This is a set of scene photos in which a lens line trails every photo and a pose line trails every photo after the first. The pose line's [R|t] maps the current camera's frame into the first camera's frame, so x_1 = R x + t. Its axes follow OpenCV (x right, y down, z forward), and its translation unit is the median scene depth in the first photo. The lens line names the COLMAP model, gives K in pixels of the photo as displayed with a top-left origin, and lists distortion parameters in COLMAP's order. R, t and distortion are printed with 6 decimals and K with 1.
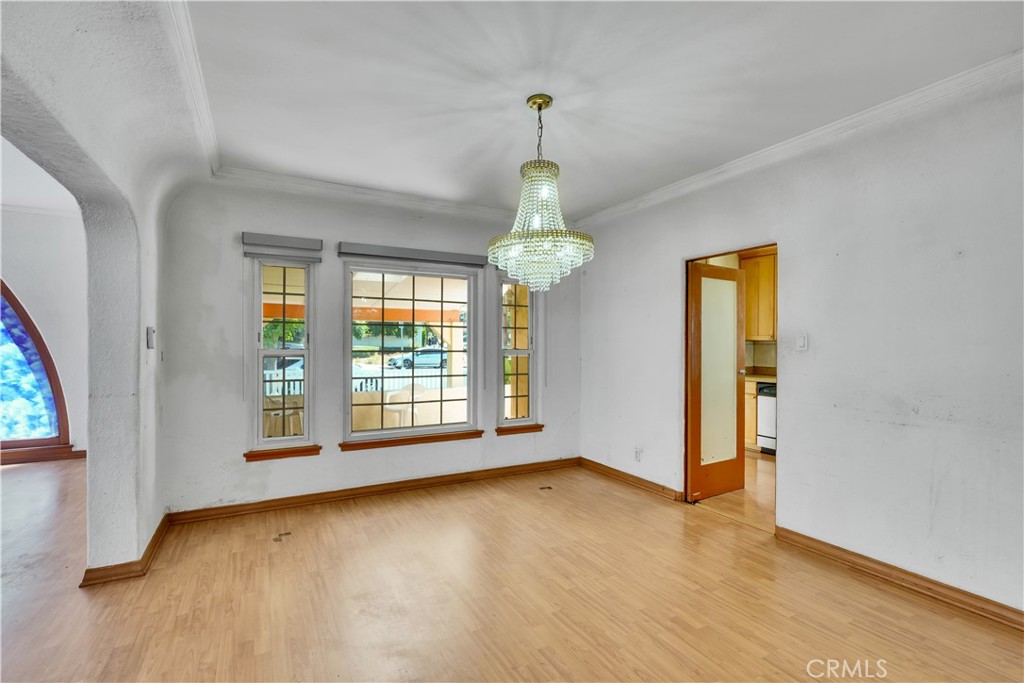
lens RADIAL K [[467.5, 0, 518.7], [0, 467.5, 345.1], [0, 0, 1]] dist [0.001780, 0.000675]
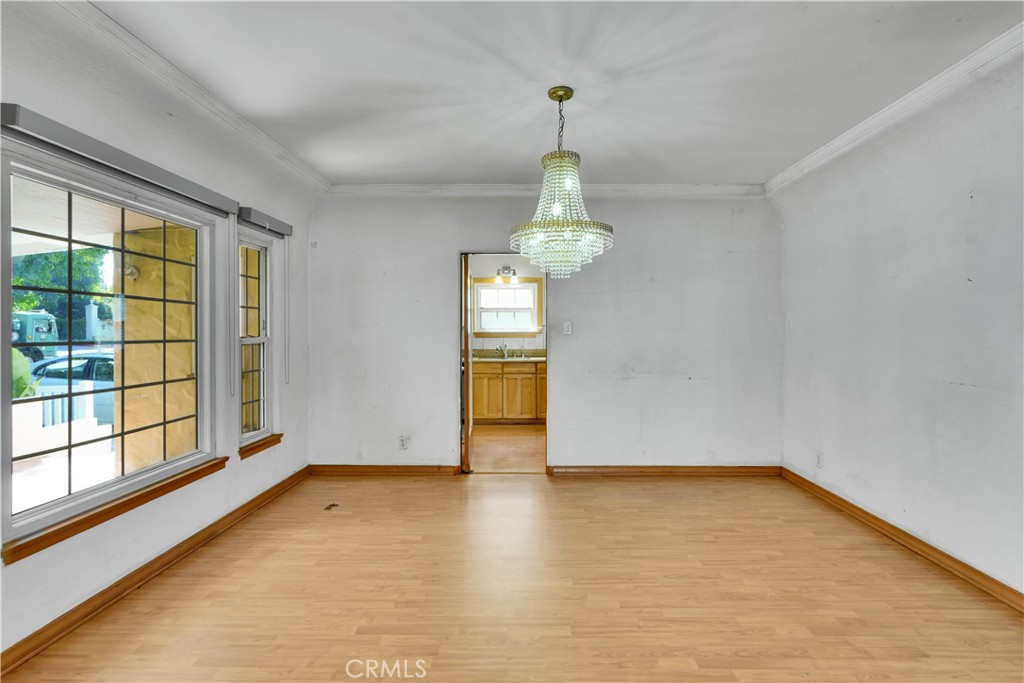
lens RADIAL K [[467.5, 0, 522.0], [0, 467.5, 335.1], [0, 0, 1]] dist [0.001780, 0.000675]
pose [[0.490002, -0.011133, 0.871650, -0.529140], [-0.001721, 0.999904, 0.013739, -0.005174], [-0.871720, -0.008233, 0.489936, 0.340777]]
